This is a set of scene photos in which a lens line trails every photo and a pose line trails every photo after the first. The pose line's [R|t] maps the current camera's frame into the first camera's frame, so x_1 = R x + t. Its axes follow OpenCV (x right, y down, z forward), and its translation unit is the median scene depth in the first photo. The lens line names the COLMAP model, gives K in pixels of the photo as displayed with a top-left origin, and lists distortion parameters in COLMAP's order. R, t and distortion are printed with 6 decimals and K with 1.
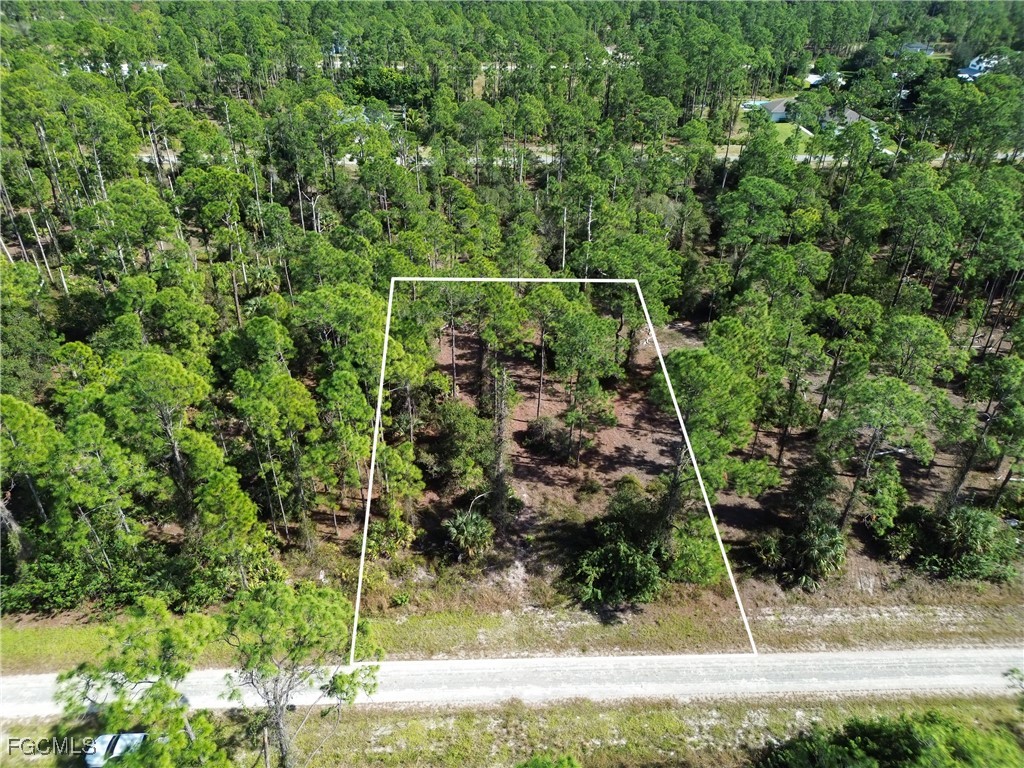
lens RADIAL K [[718.3, 0, 505.9], [0, 718.3, 381.1], [0, 0, 1]] dist [0.044164, -0.038012]
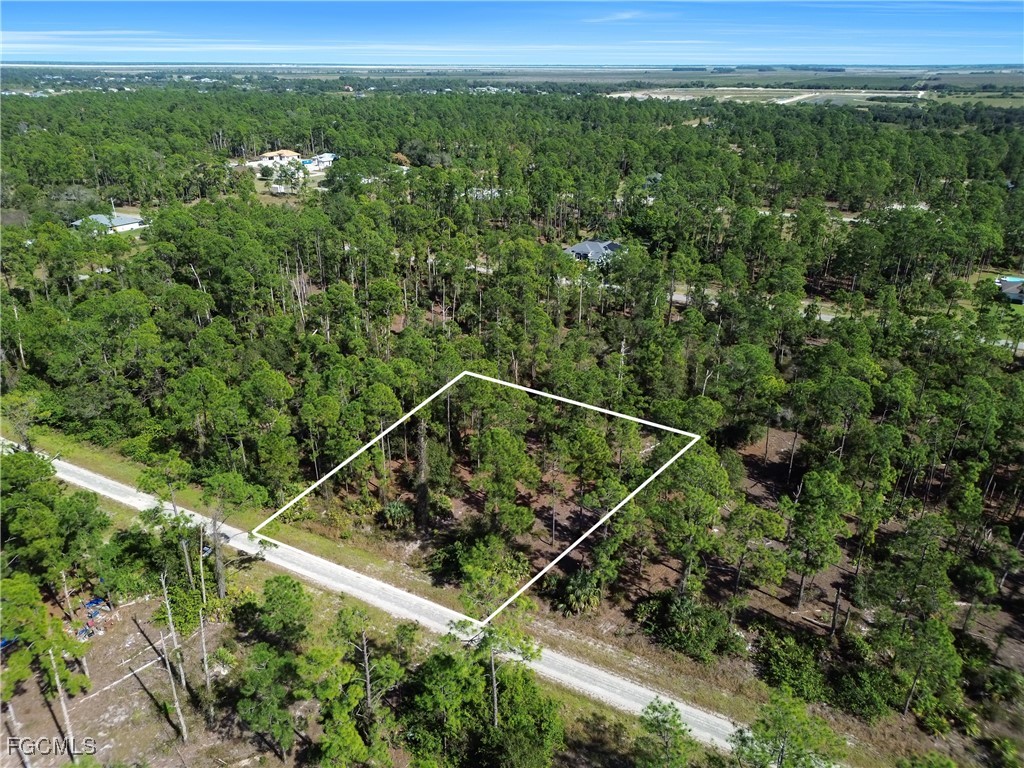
lens RADIAL K [[718.3, 0, 514.9], [0, 718.3, 382.8], [0, 0, 1]] dist [0.044164, -0.038012]
pose [[0.865516, 0.201759, -0.458448, 0.719479], [-0.261870, 0.962503, -0.070803, -0.028497], [0.426973, 0.181335, 0.885896, -0.340482]]
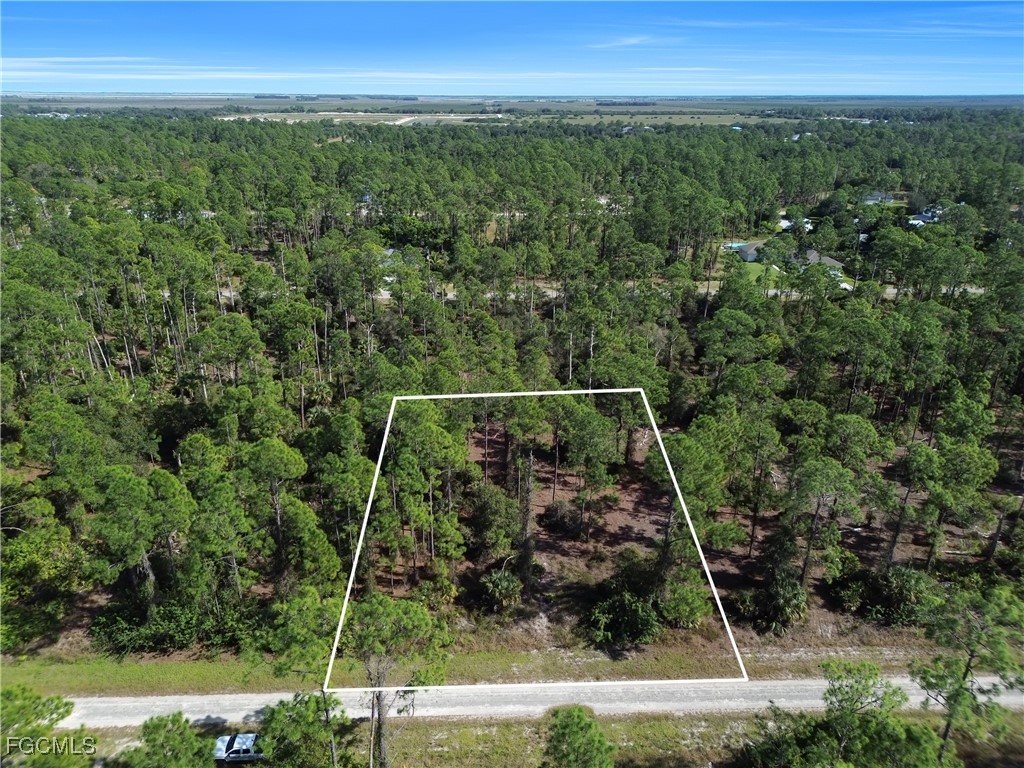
lens RADIAL K [[718.3, 0, 508.4], [0, 718.3, 380.0], [0, 0, 1]] dist [0.044164, -0.038012]
pose [[0.999995, -0.001745, 0.002547, -0.034849], [0.002161, 0.984767, -0.173865, 0.059964], [-0.002205, 0.173870, 0.984766, -0.227767]]
